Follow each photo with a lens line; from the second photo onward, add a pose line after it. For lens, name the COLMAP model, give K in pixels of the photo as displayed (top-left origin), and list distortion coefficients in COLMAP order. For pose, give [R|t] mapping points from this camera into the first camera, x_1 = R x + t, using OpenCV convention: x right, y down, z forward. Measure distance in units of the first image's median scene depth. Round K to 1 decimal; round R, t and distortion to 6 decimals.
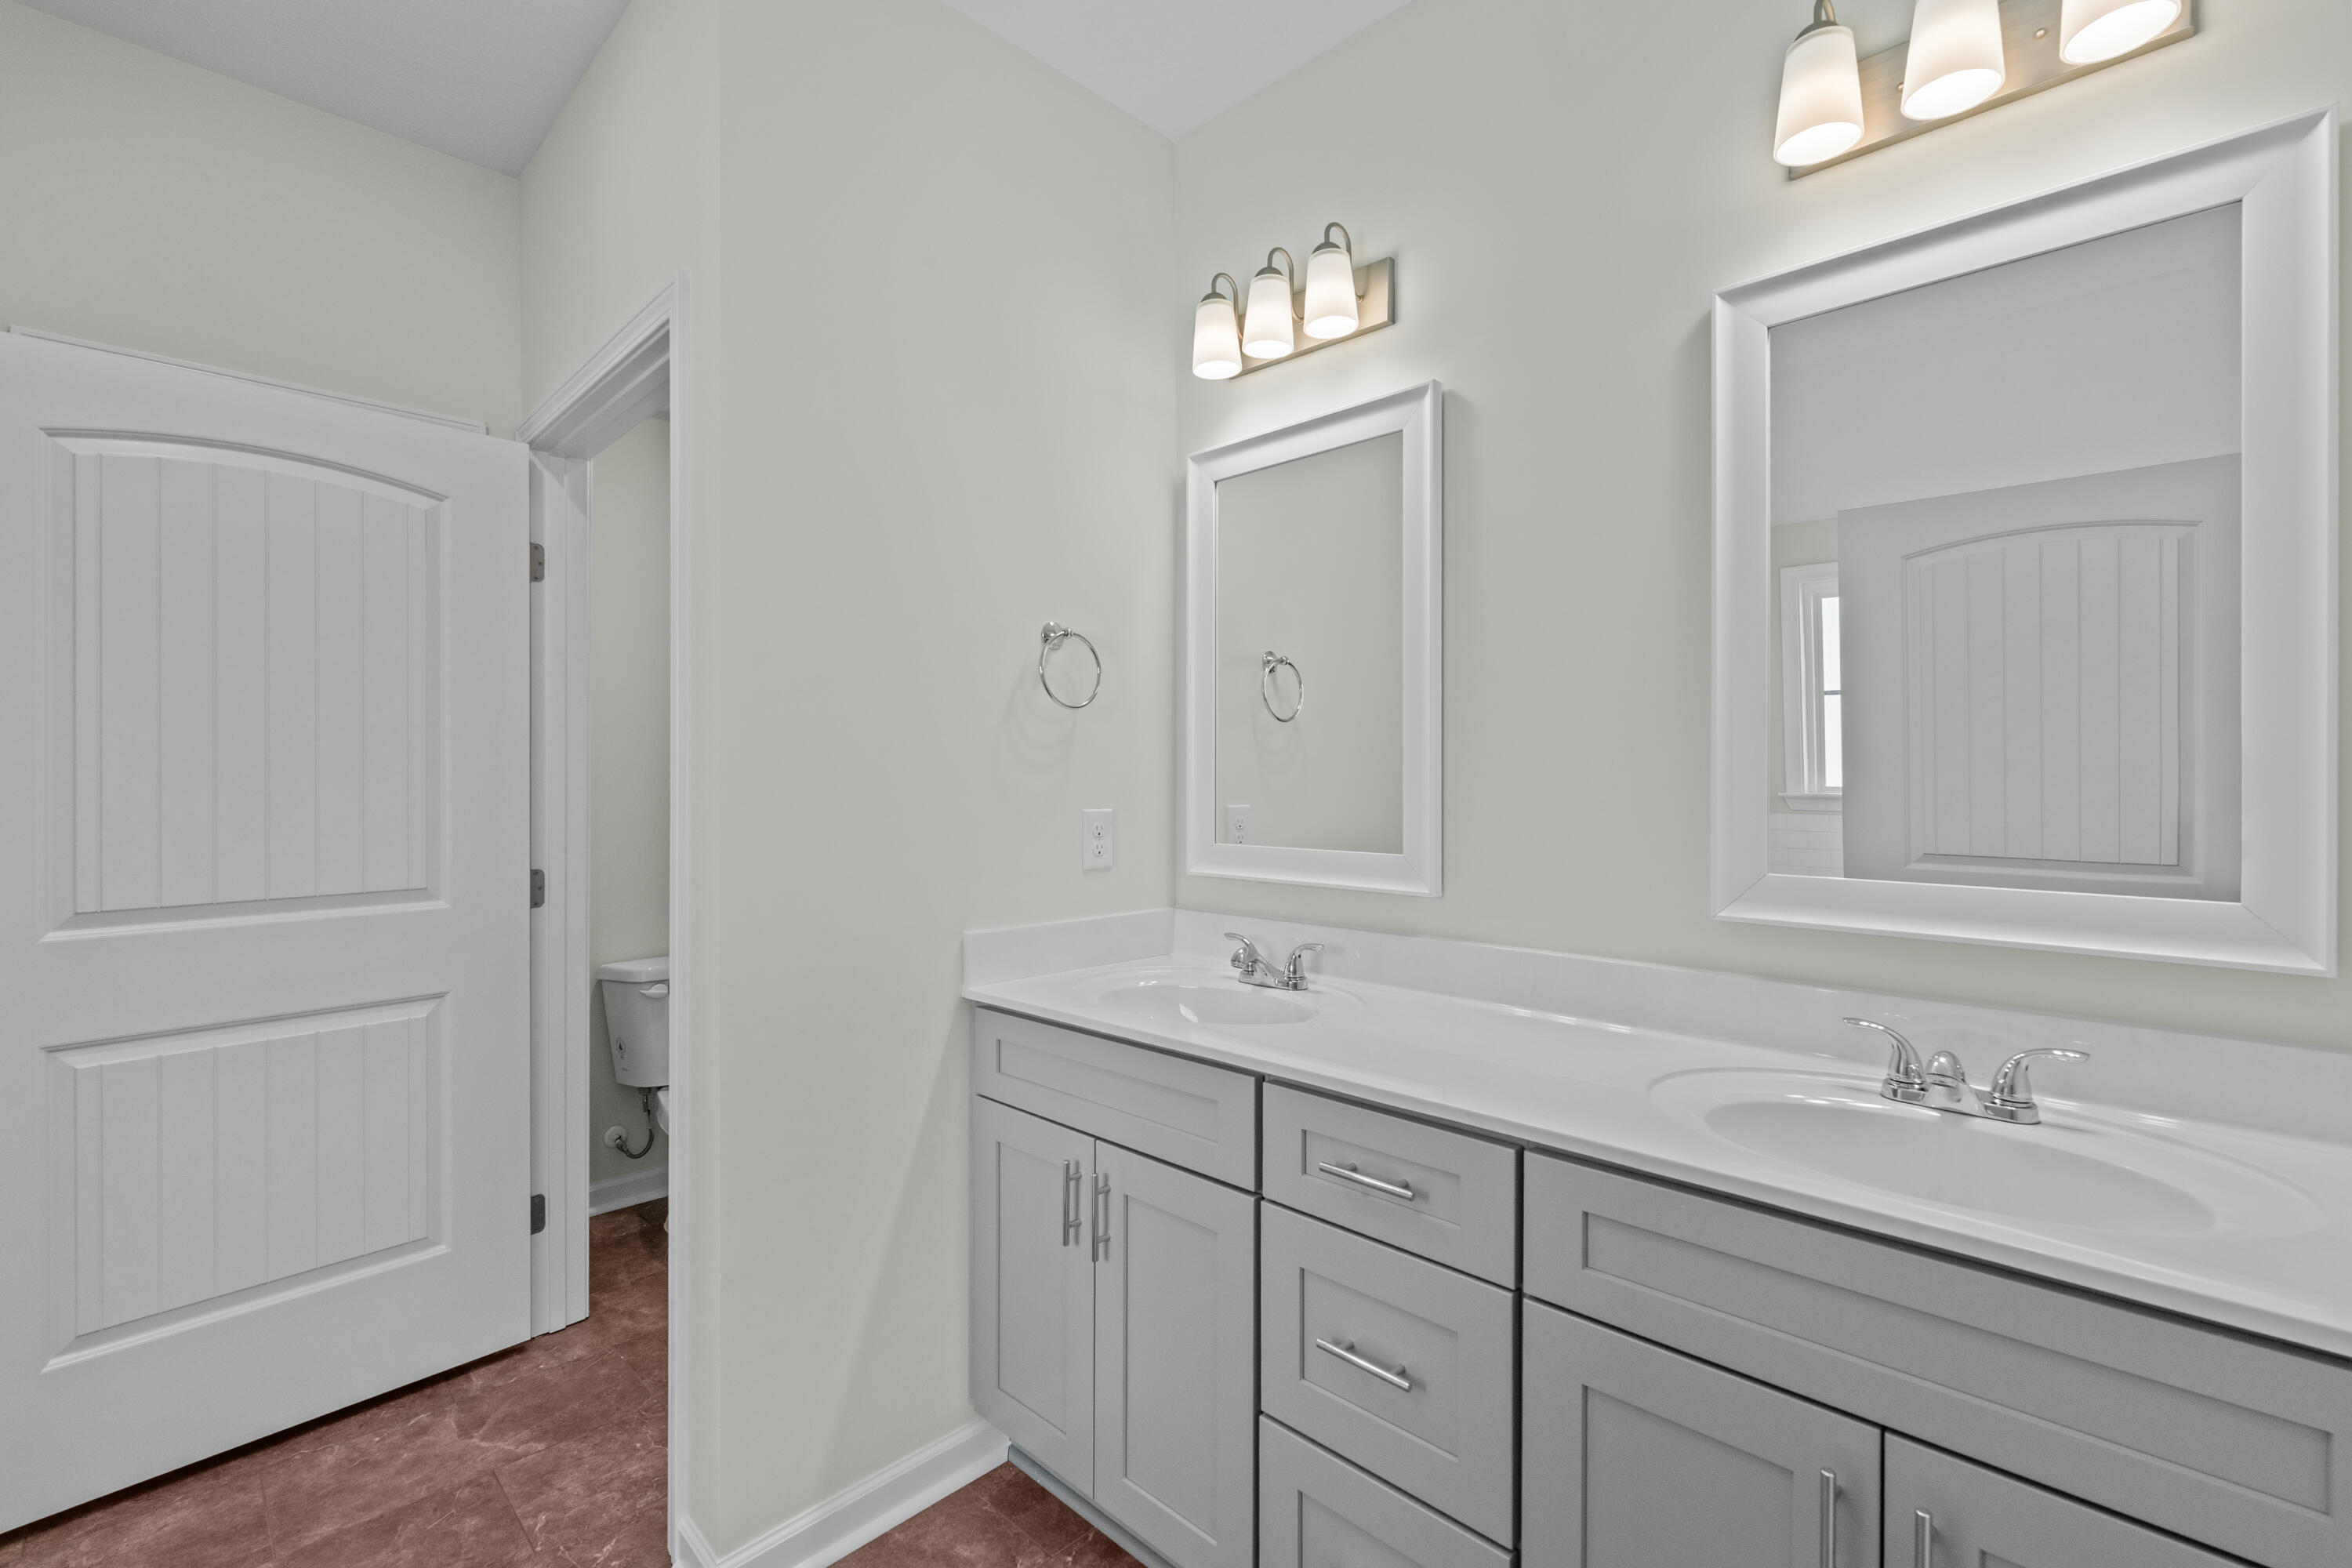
lens RADIAL K [[1042.1, 0, 1173.5], [0, 1042.1, 776.1], [0, 0, 1]] dist [-0.000035, -0.000042]
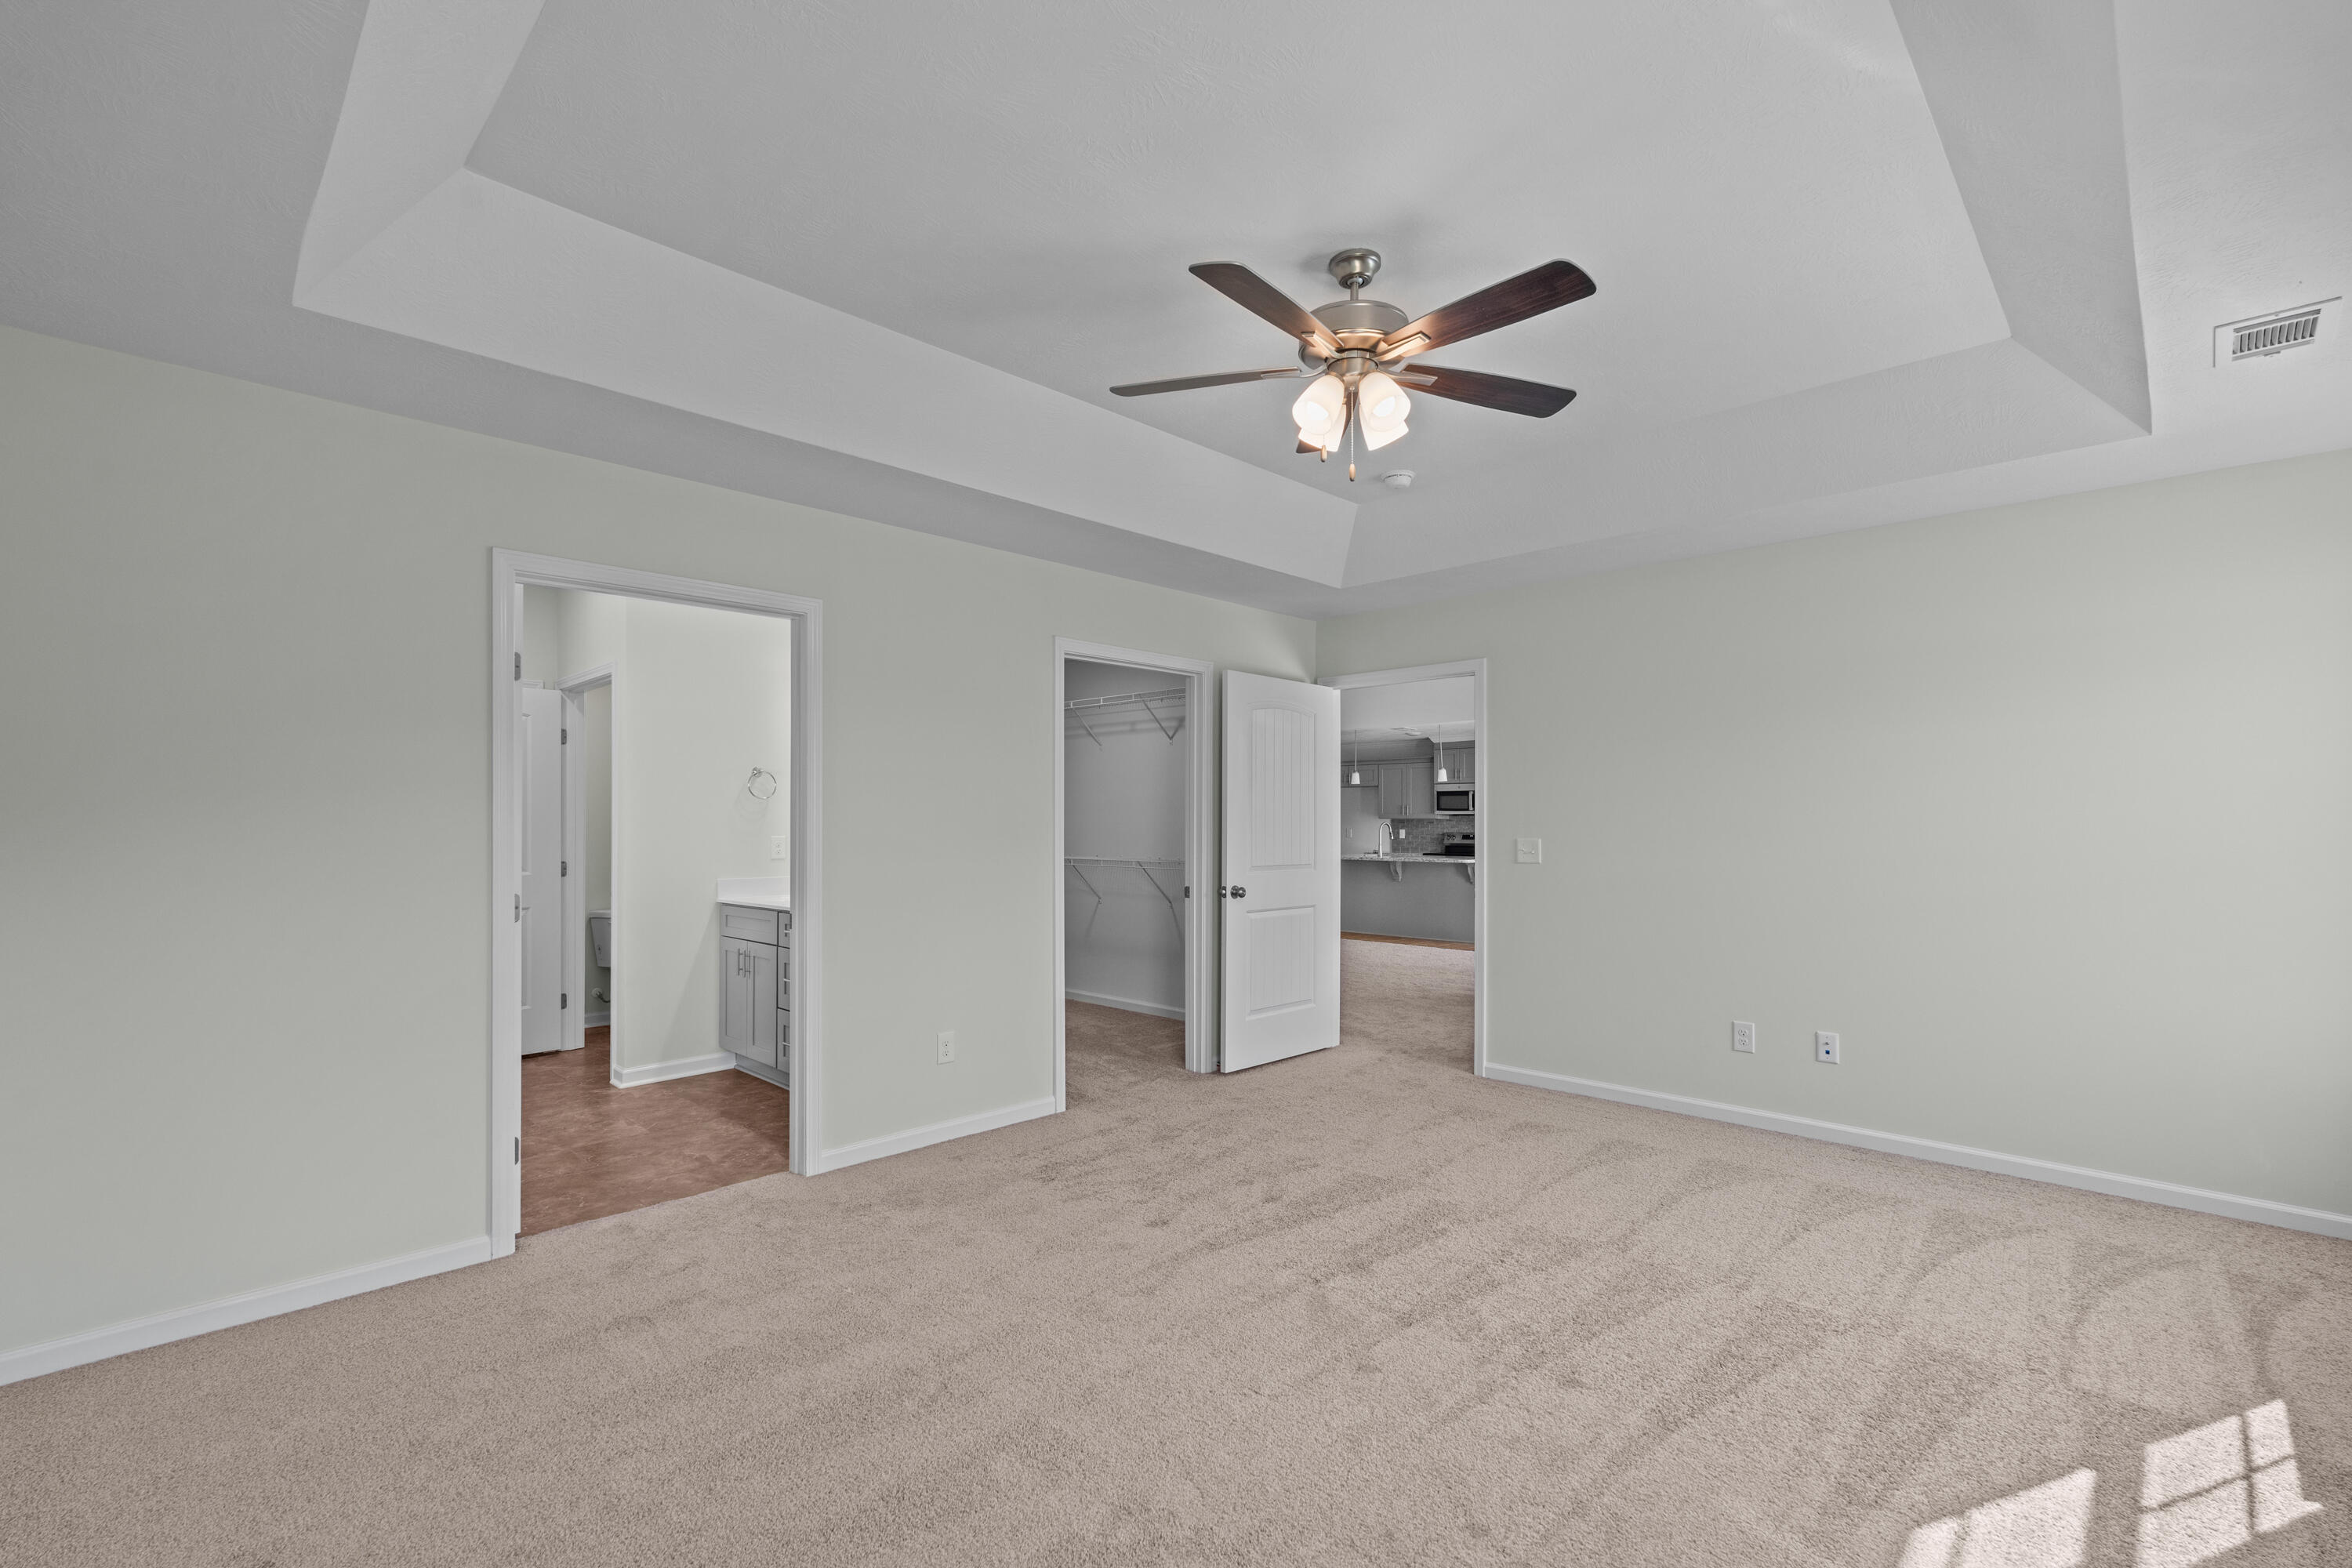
lens RADIAL K [[1043.8, 0, 1180.0], [0, 1043.8, 816.4], [0, 0, 1]] dist [0.000209, -0.000126]
pose [[0.999972, -0.000333, 0.007488, 0.834436], [0.000370, 0.999987, -0.005010, -0.005775], [-0.007486, 0.005012, 0.999959, -1.491517]]
